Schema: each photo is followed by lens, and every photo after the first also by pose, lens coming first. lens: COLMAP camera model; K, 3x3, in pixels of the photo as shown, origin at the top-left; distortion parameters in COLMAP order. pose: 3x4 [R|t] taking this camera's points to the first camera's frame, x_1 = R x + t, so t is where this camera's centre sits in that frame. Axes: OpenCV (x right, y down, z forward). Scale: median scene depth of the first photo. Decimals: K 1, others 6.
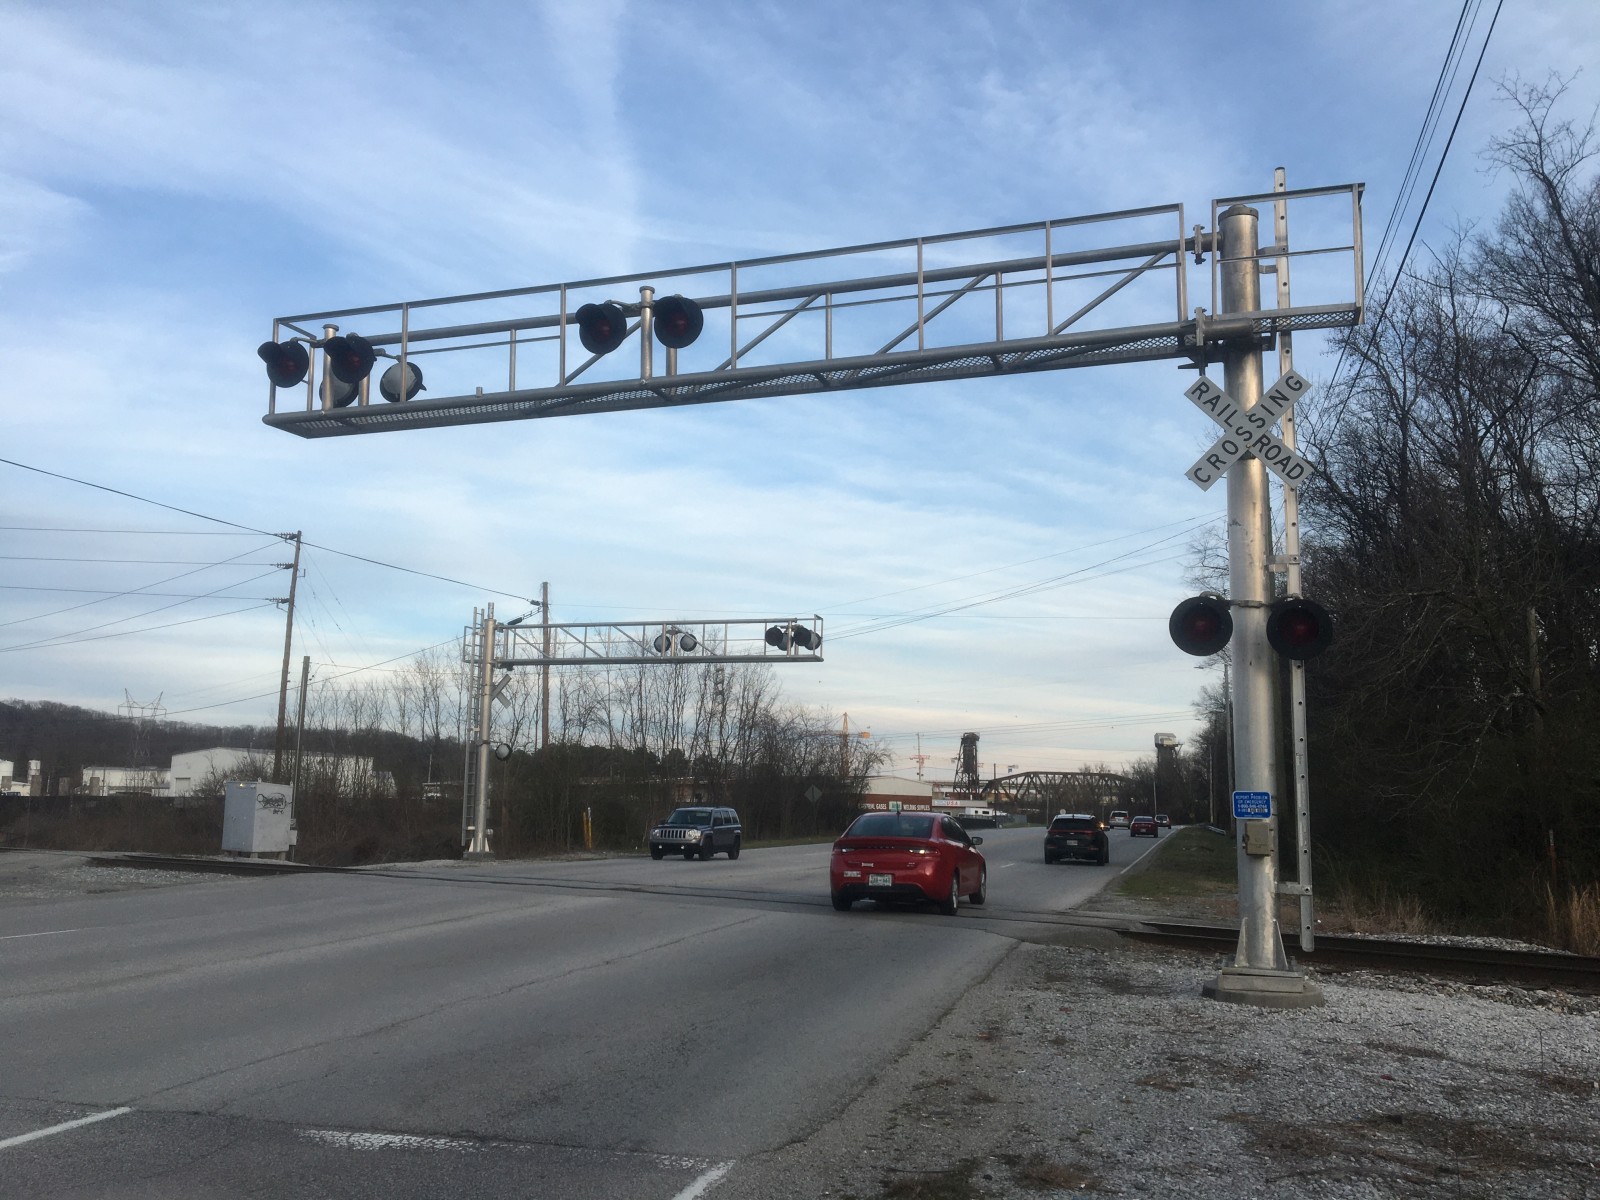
lens RADIAL K [[1375.1, 0, 766.3], [0, 1375.1, 603.0], [0, 0, 1]] dist [0.108688, -0.147055]
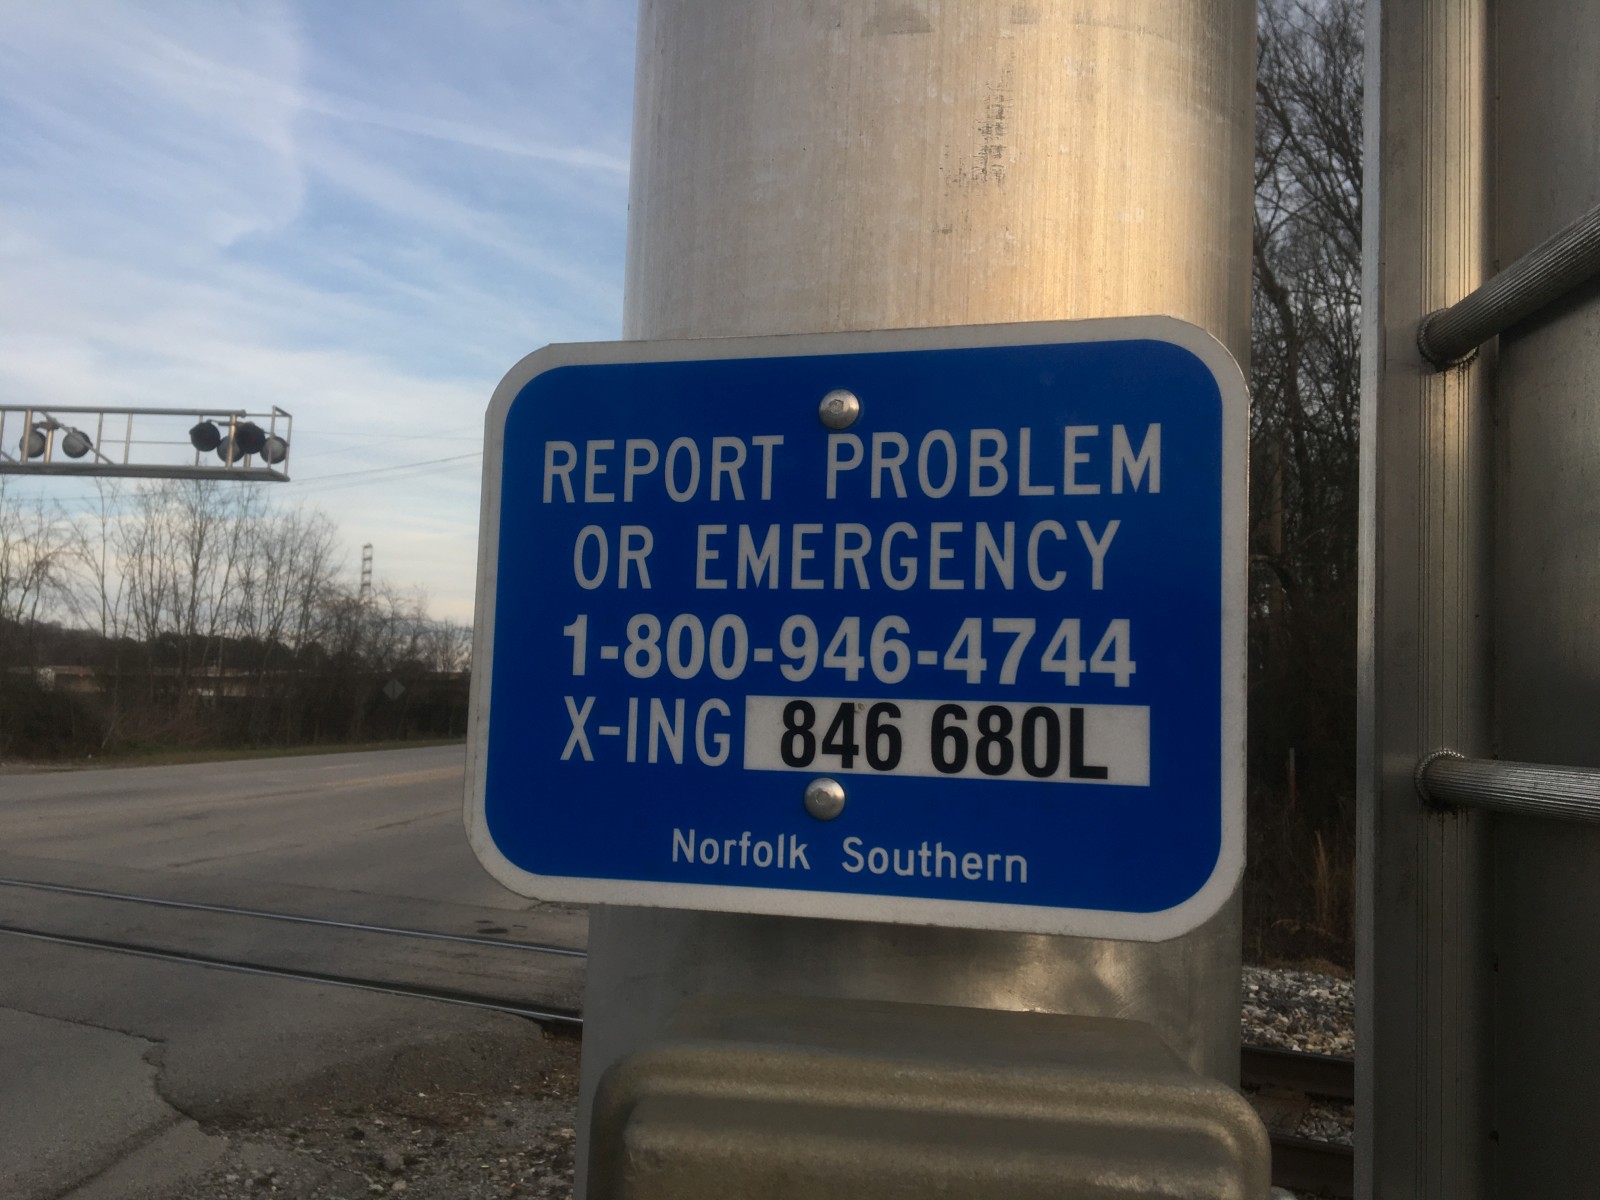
lens RADIAL K [[1383.8, 0, 756.2], [0, 1383.8, 600.7], [0, 0, 1]] dist [0.109641, -0.145813]
pose [[0.972761, 0.034905, 0.229166, 0.245591], [-0.050842, 0.996653, 0.064008, 0.103502], [-0.226165, -0.073915, 0.971281, 0.699306]]
